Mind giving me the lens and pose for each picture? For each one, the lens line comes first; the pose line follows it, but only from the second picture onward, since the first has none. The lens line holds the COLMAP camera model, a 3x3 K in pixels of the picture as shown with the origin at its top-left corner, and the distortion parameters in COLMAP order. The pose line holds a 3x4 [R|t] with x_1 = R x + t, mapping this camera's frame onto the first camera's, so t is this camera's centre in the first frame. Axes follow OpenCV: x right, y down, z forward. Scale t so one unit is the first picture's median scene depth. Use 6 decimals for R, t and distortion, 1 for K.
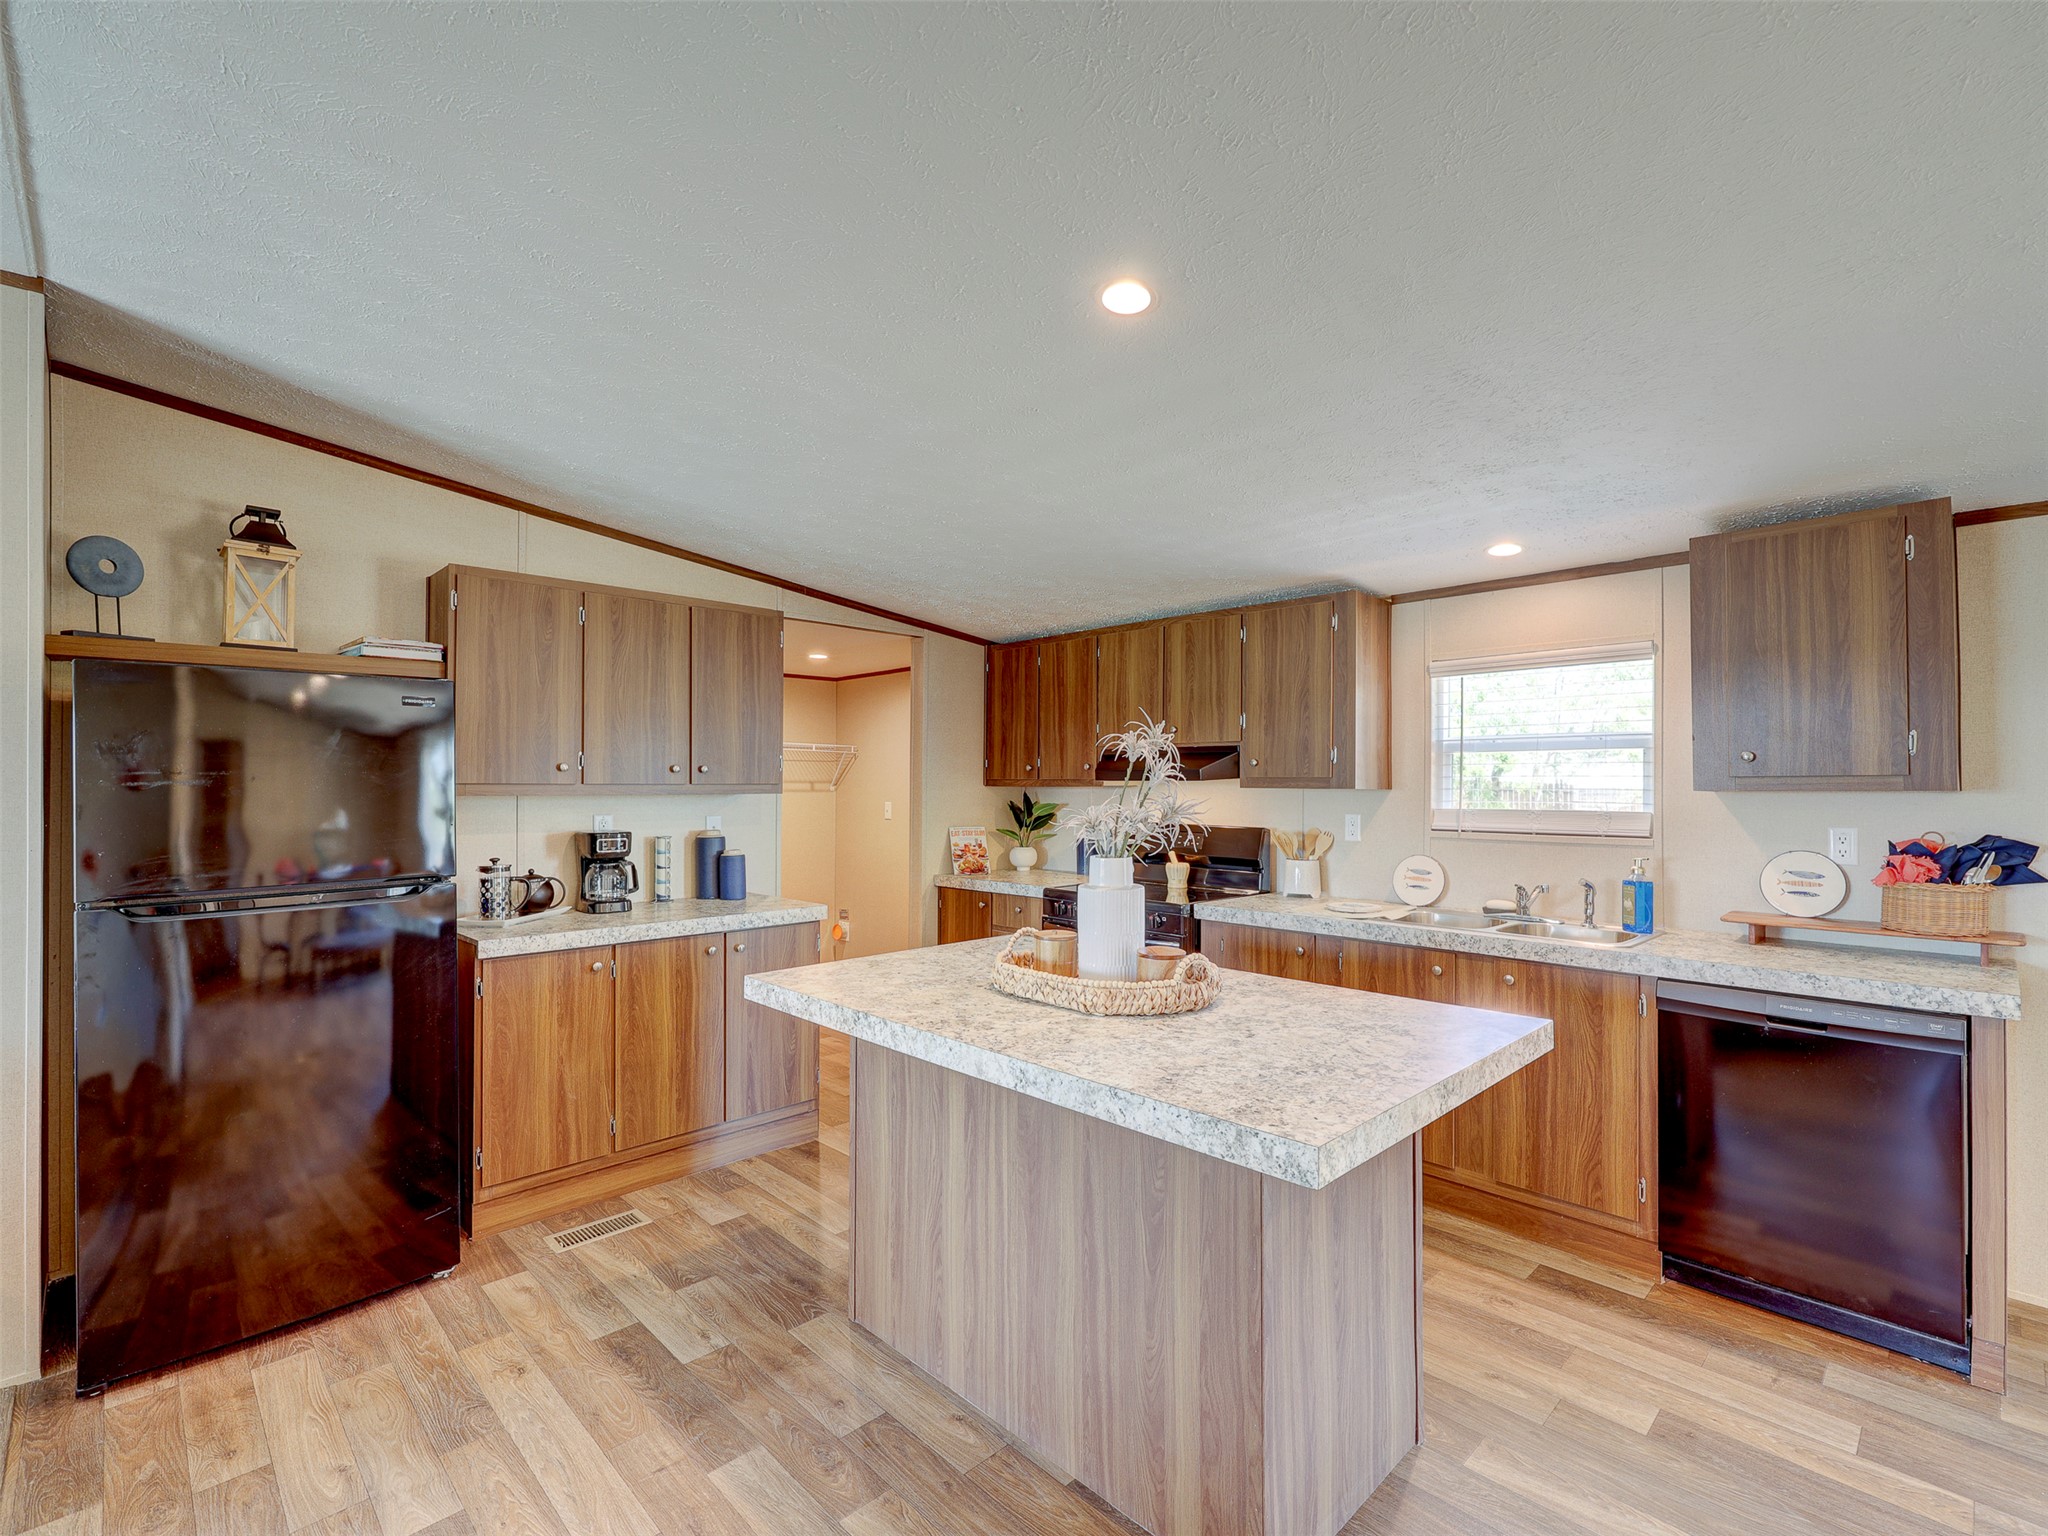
lens RADIAL K [[944.2, 0, 1017.9], [0, 944.2, 774.3], [0, 0, 1]] dist [0.003019, 0.000185]
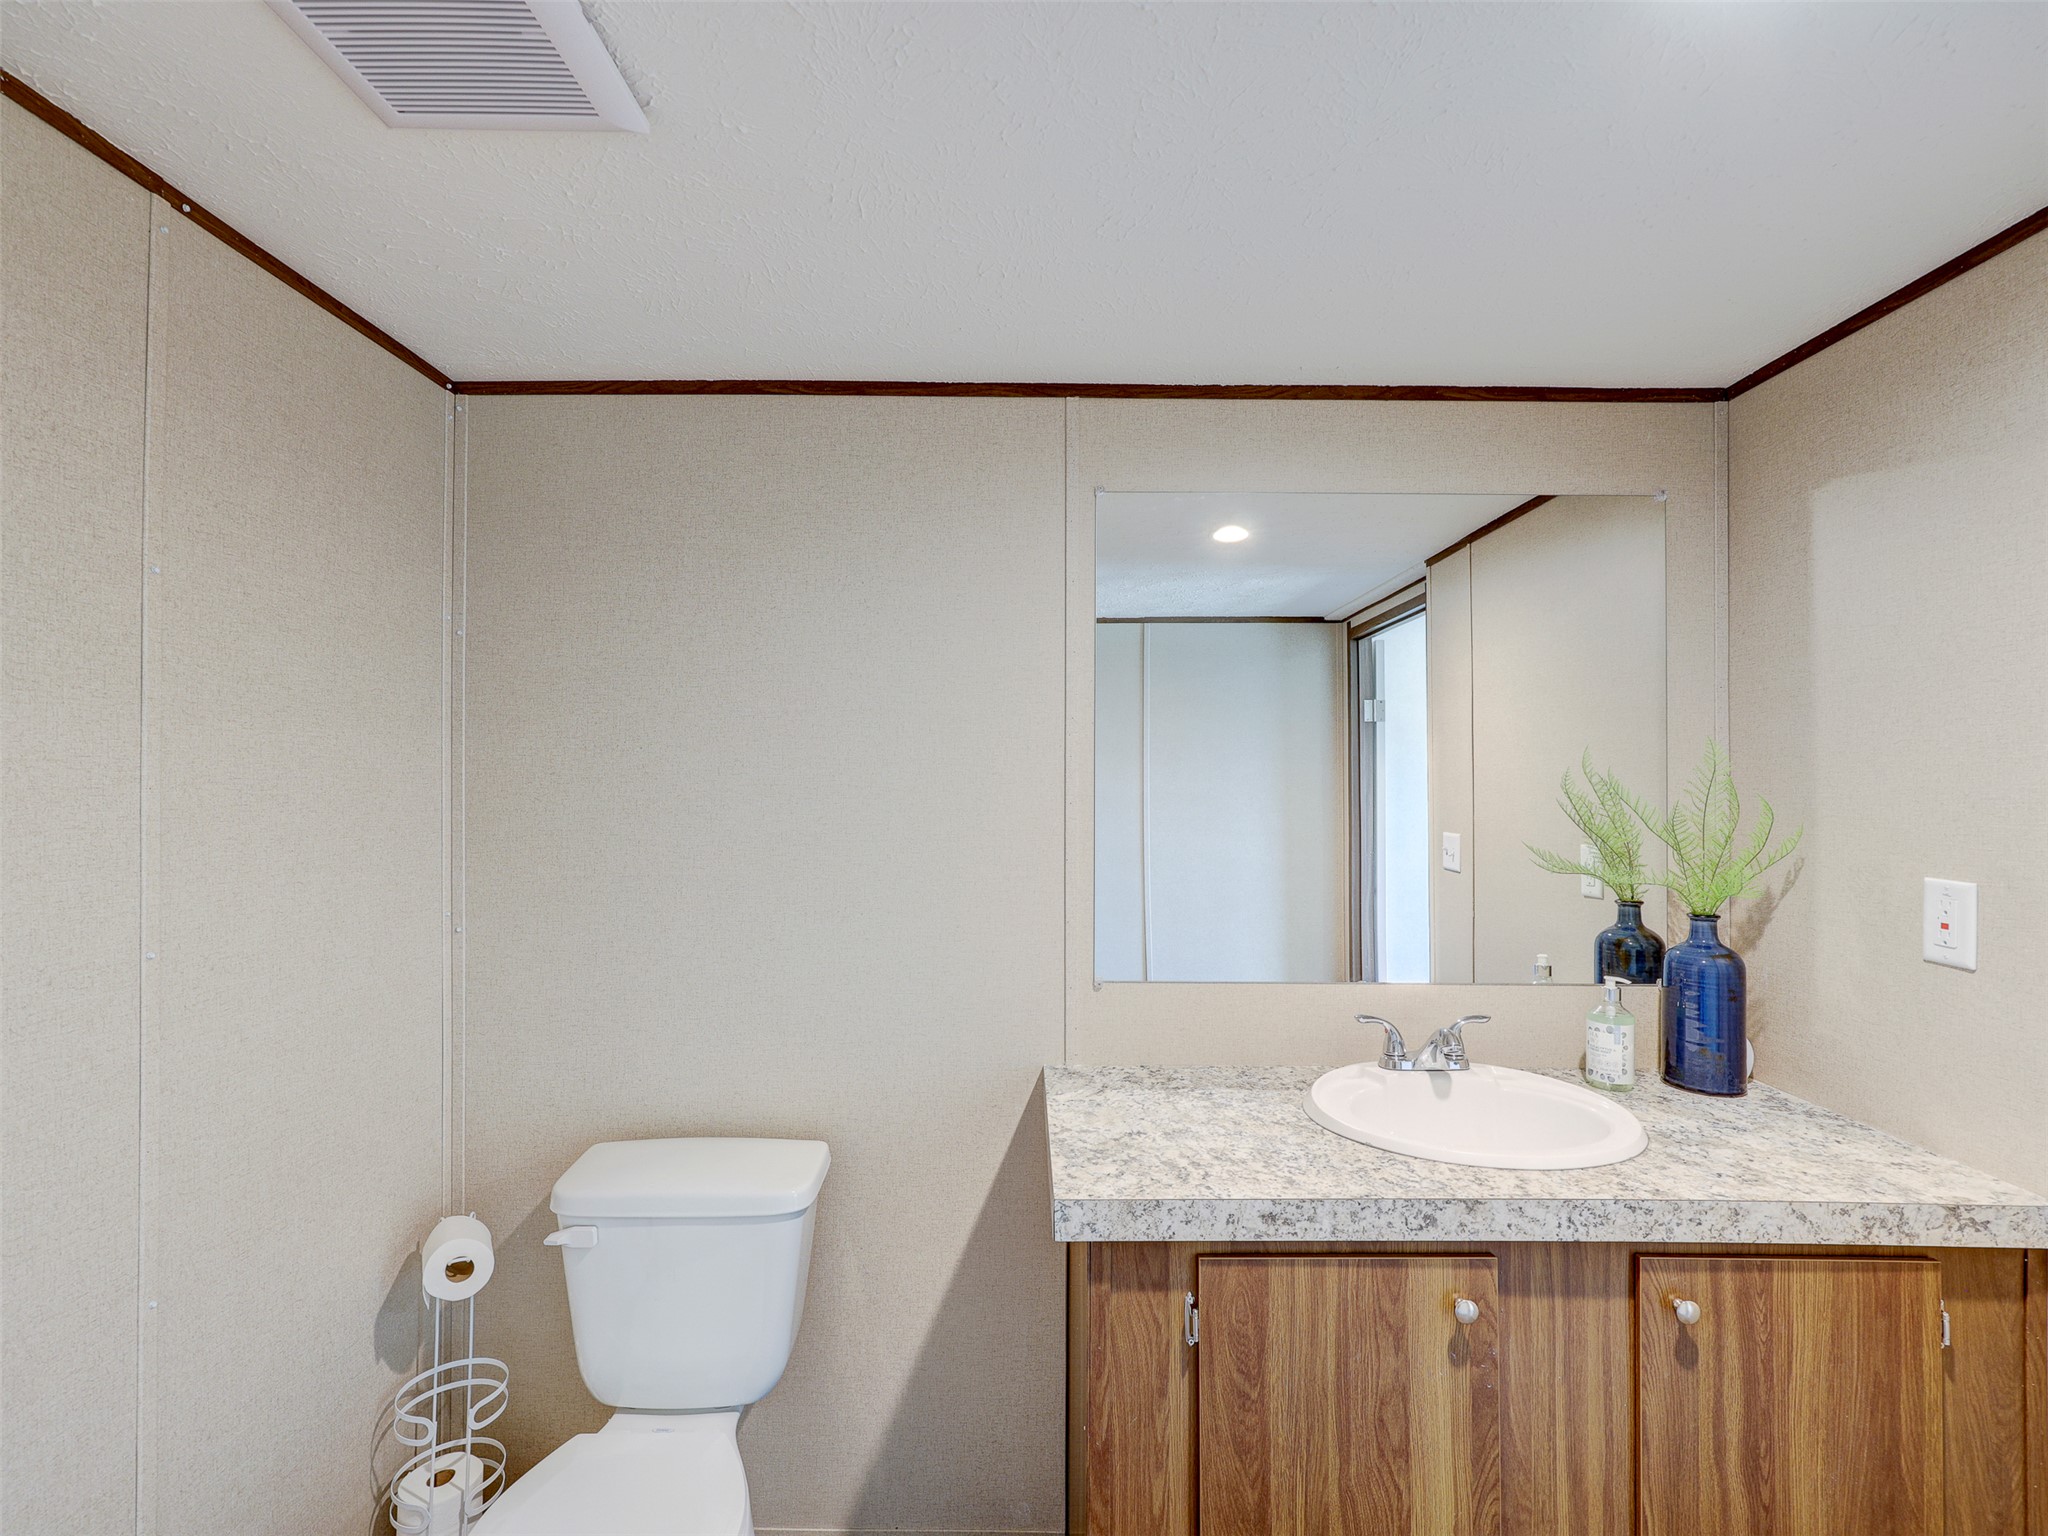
lens RADIAL K [[951.2, 0, 1025.7], [0, 951.2, 775.0], [0, 0, 1]] dist [0.000288, 0.001124]
pose [[-0.715485, 0.008328, 0.698579, -0.159070], [-0.005854, 0.999822, -0.017915, -0.008088], [-0.698604, -0.016907, -0.715309, 1.030316]]
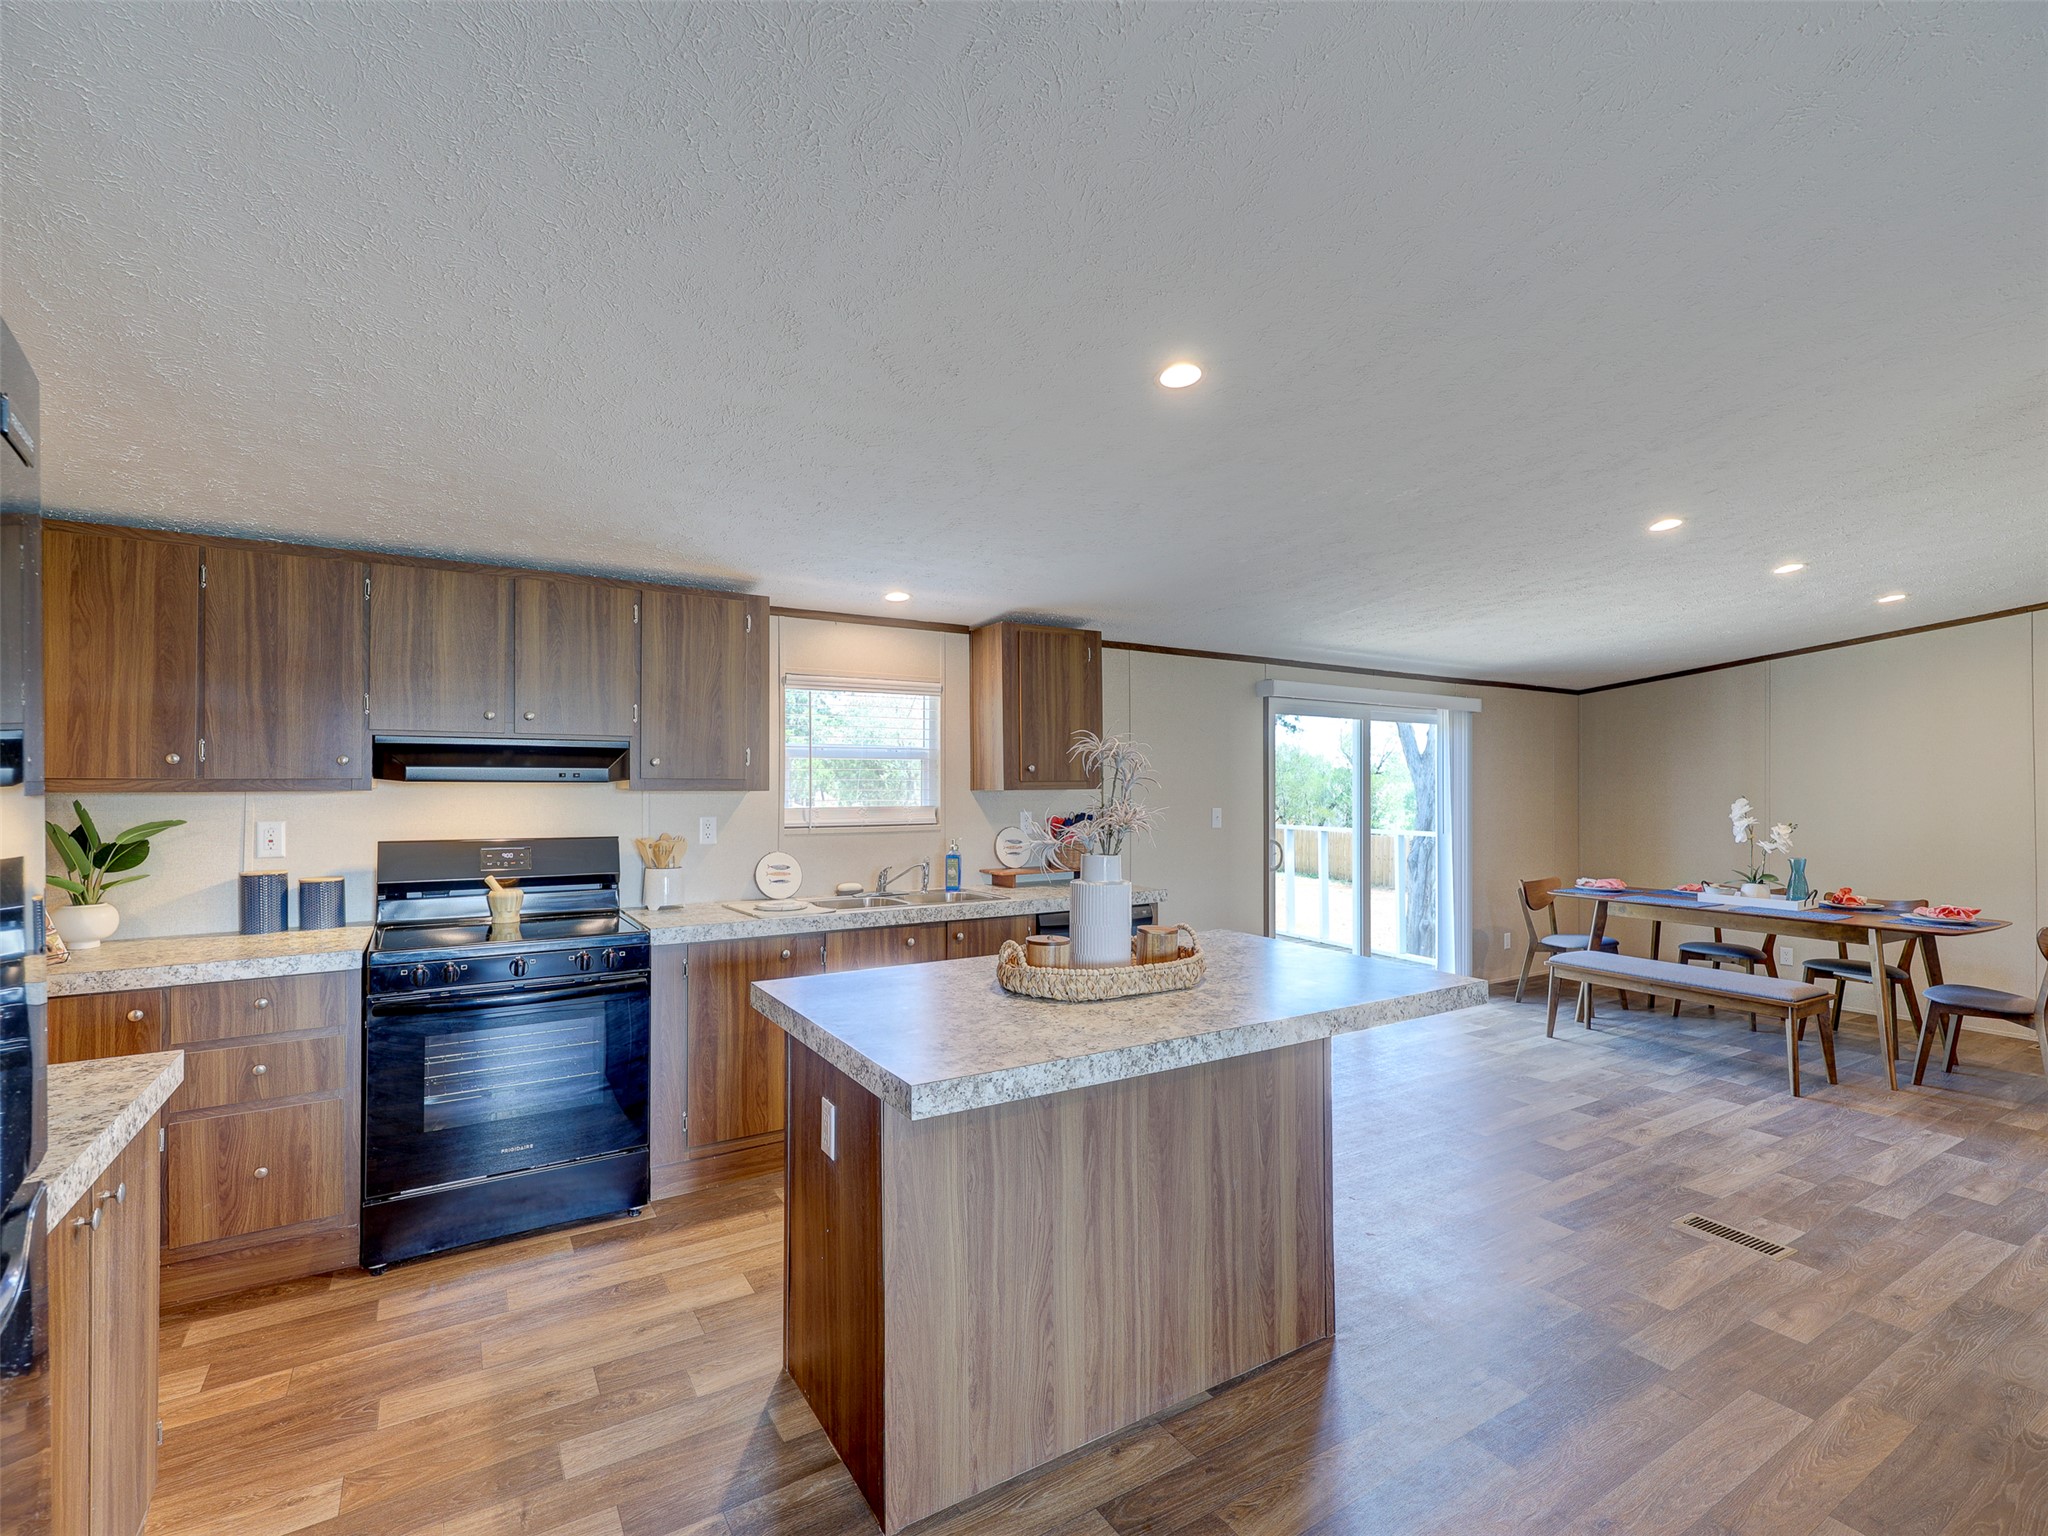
lens RADIAL K [[947.0, 0, 1022.9], [0, 947.0, 773.7], [0, 0, 1]] dist [0.003556, -0.000087]
pose [[0.208623, 0.011476, 0.977929, -0.750687], [-0.010896, 0.999896, -0.009409, 0.004426], [-0.977936, -0.008692, 0.208726, 0.655972]]
